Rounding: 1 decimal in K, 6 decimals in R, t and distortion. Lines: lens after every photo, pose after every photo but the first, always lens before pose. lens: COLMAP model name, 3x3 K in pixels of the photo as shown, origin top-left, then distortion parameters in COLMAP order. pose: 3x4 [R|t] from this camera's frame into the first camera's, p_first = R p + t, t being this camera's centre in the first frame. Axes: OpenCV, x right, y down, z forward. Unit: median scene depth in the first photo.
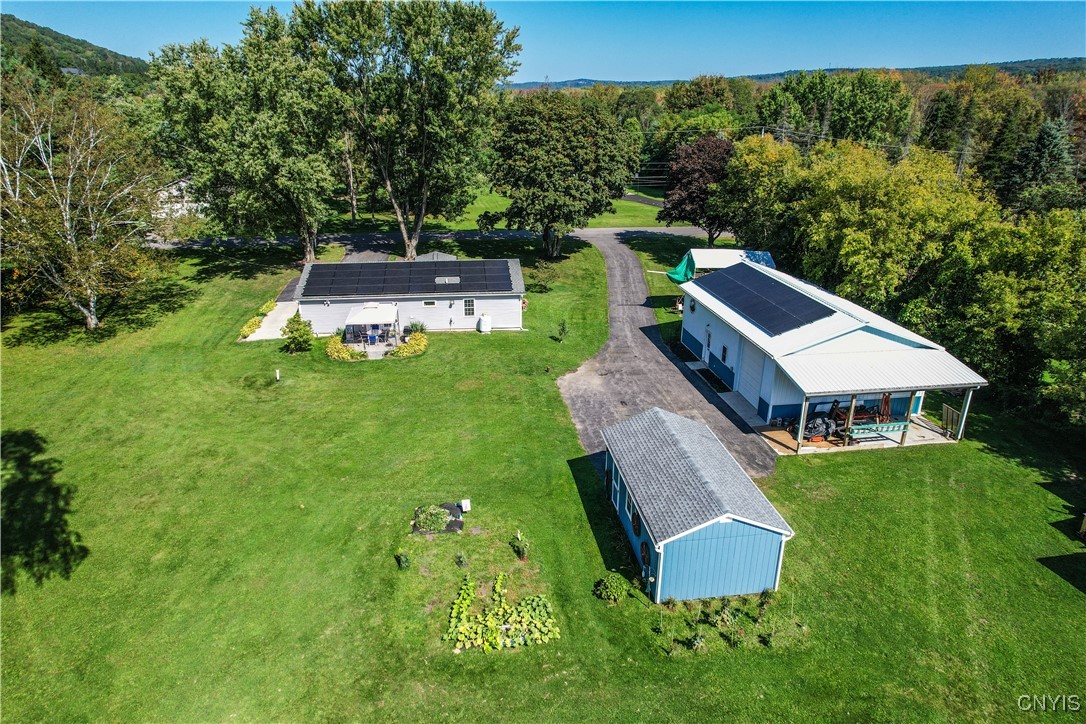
lens RADIAL K [[694.9, 0, 547.2], [0, 694.9, 366.2], [0, 0, 1]] dist [-0.036430, 0.022729]
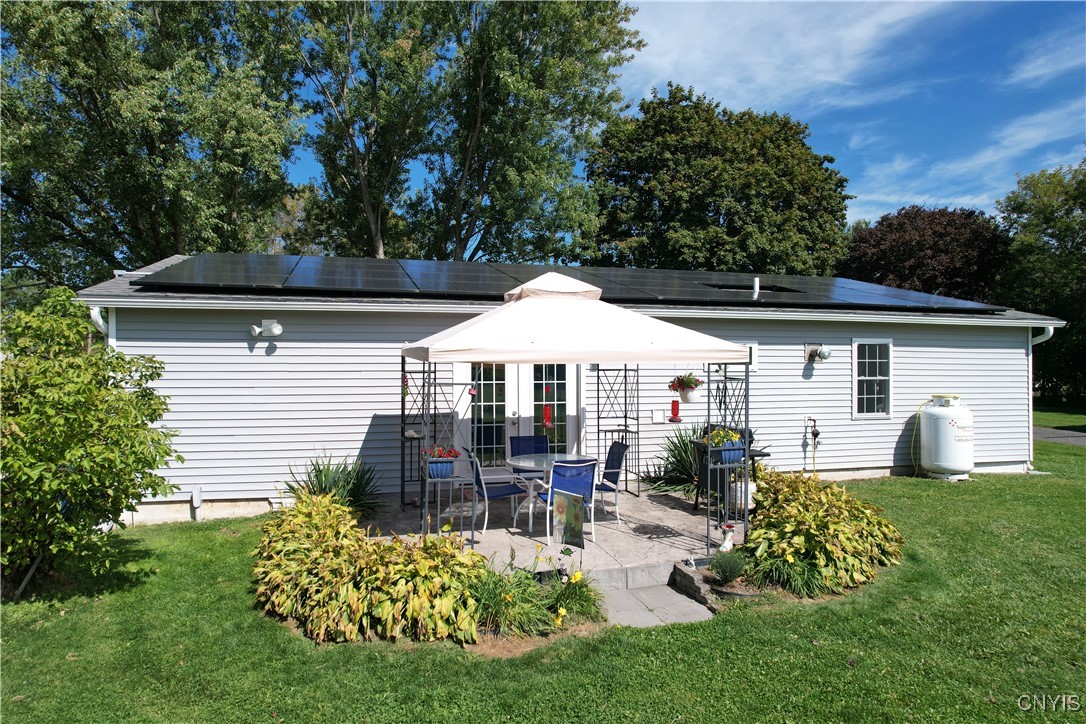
lens RADIAL K [[694.9, 0, 541.5], [0, 694.9, 361.3], [0, 0, 1]] dist [-0.036430, 0.022729]
pose [[0.990546, -0.013415, 0.136527, -0.262582], [0.062322, 0.930586, -0.360730, -0.009800], [-0.122210, 0.365828, 0.922624, 0.795707]]
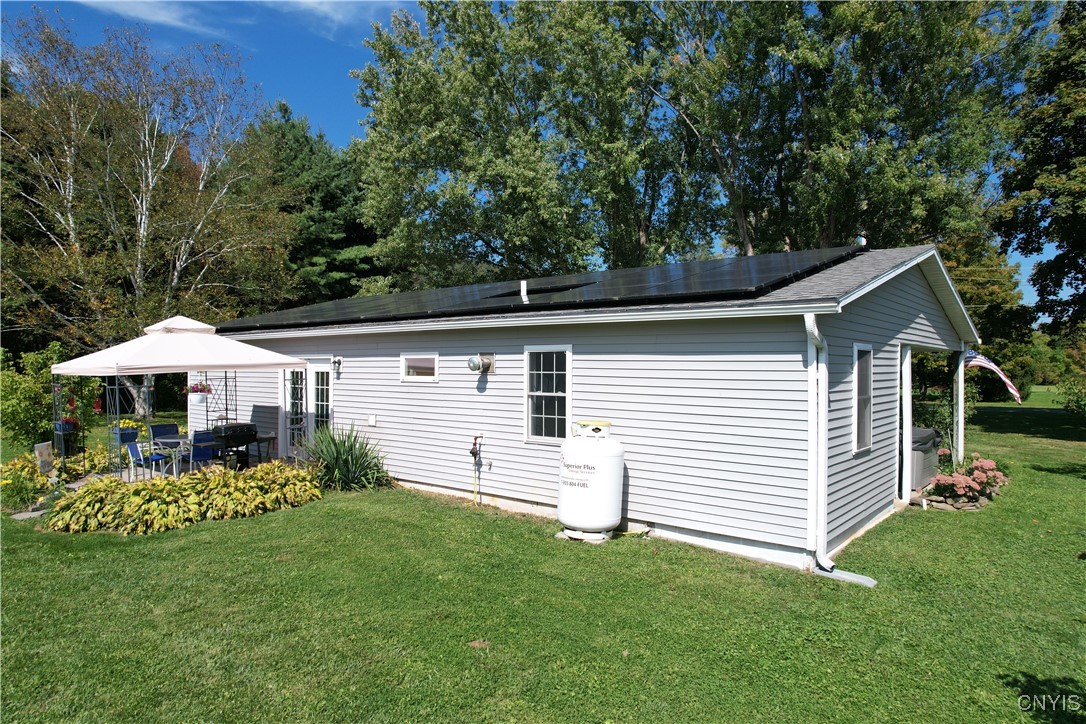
lens RADIAL K [[694.9, 0, 512.2], [0, 694.9, 373.2], [0, 0, 1]] dist [-0.036430, 0.022729]
pose [[0.649608, -0.005425, -0.760250, 0.031231], [-0.263798, 0.936240, -0.232088, -0.041642], [0.713035, 0.351319, 0.606758, 0.878341]]
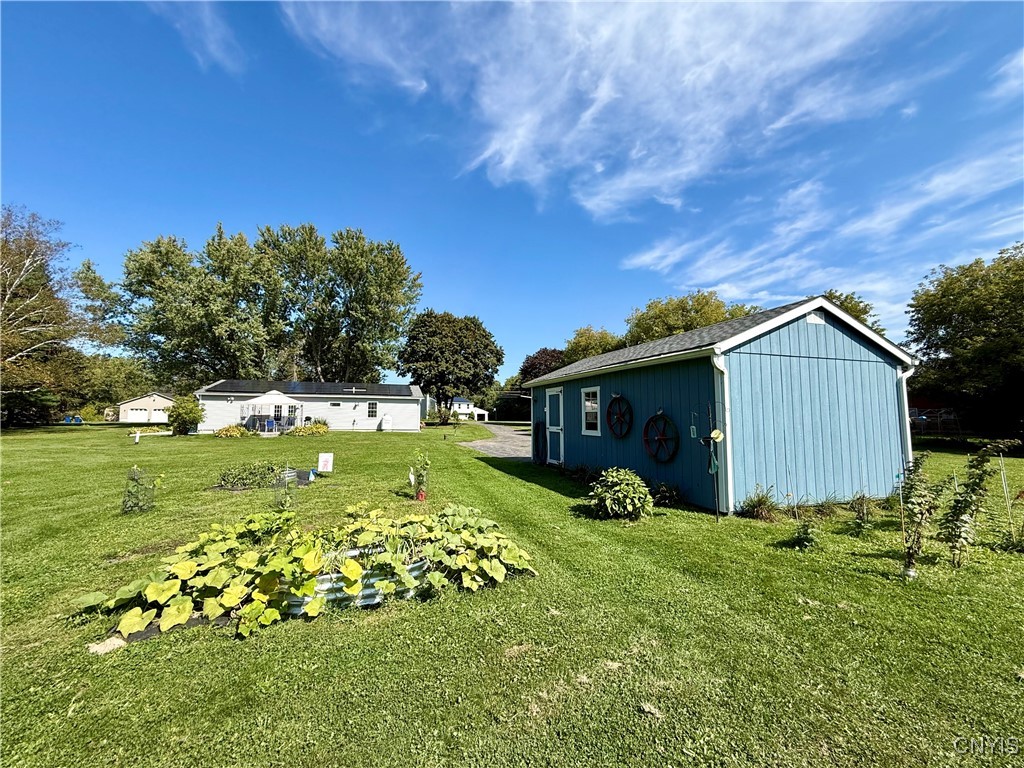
lens RADIAL K [[408.4, 0, 507.3], [0, 408.4, 373.2], [0, 0, 1]] dist [0.002415, -0.000413]
pose [[0.984726, 0.011496, 0.173733, -0.012617], [0.067455, 0.894701, -0.441542, 0.171082], [-0.160516, 0.446517, 0.880260, 0.358525]]
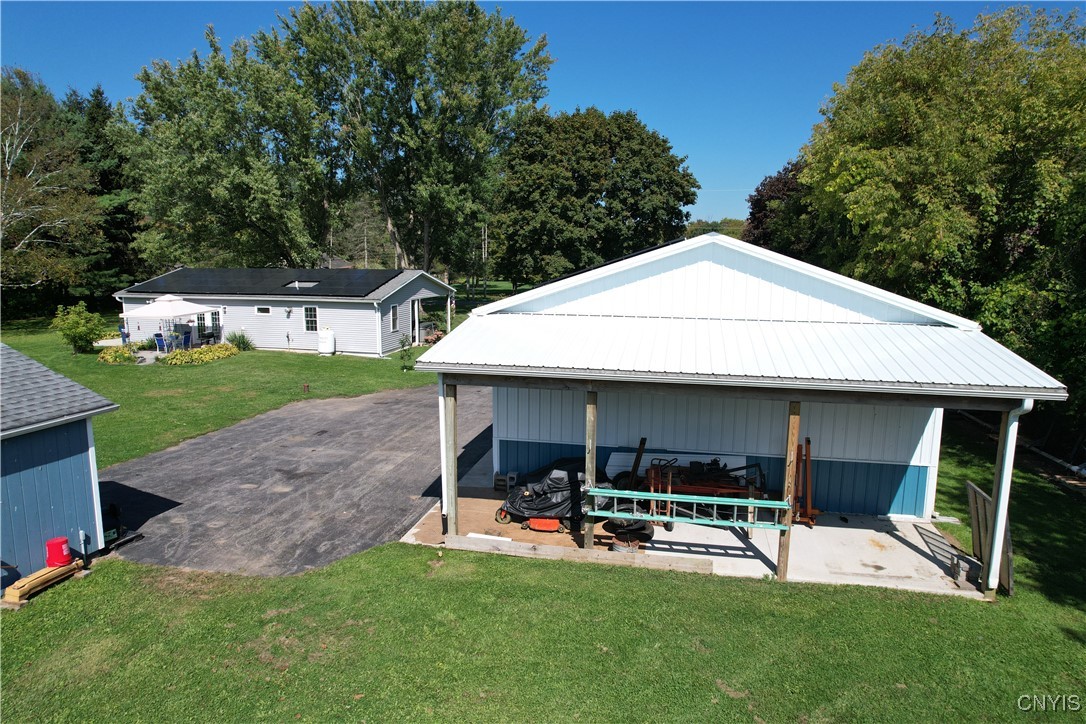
lens RADIAL K [[694.9, 0, 535.9], [0, 694.9, 361.8], [0, 0, 1]] dist [-0.036430, 0.022729]
pose [[0.929453, 0.048415, -0.365749, 0.366767], [-0.125428, 0.973770, -0.189842, 0.064888], [0.346964, 0.222325, 0.911146, 0.446494]]
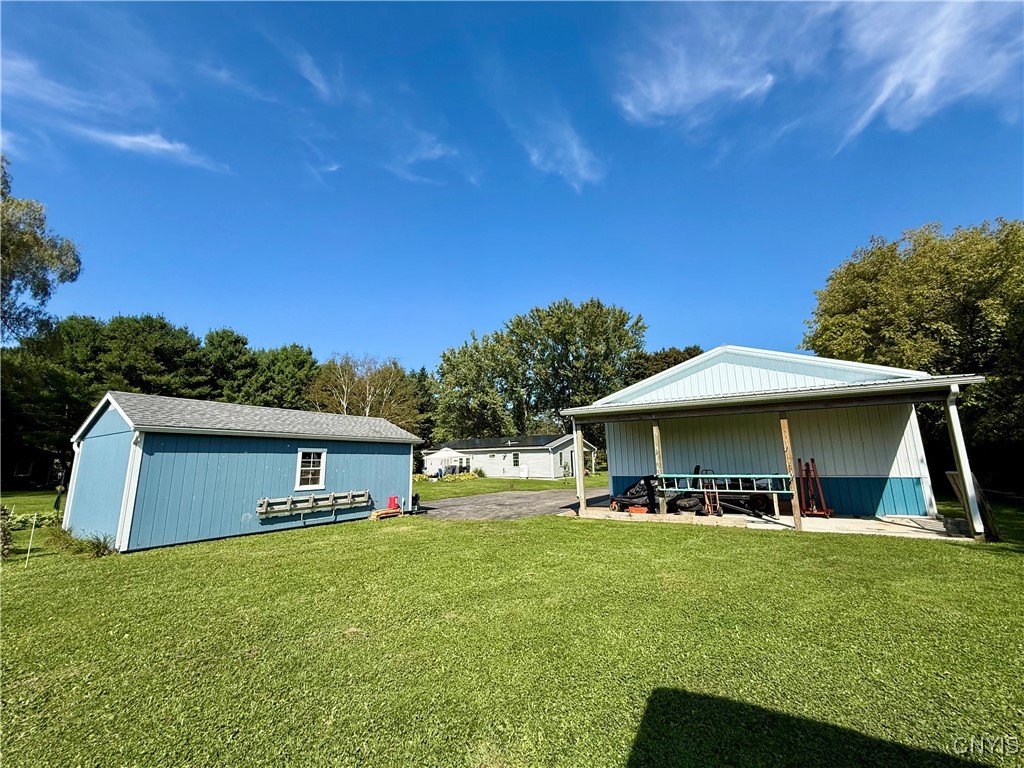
lens RADIAL K [[408.4, 0, 508.9], [0, 408.4, 379.3], [0, 0, 1]] dist [0.002415, -0.000413]
pose [[0.755082, -0.156051, -0.636788, 0.394434], [-0.204249, 0.866938, -0.454643, 0.138191], [0.623004, 0.473356, 0.622736, 0.444835]]
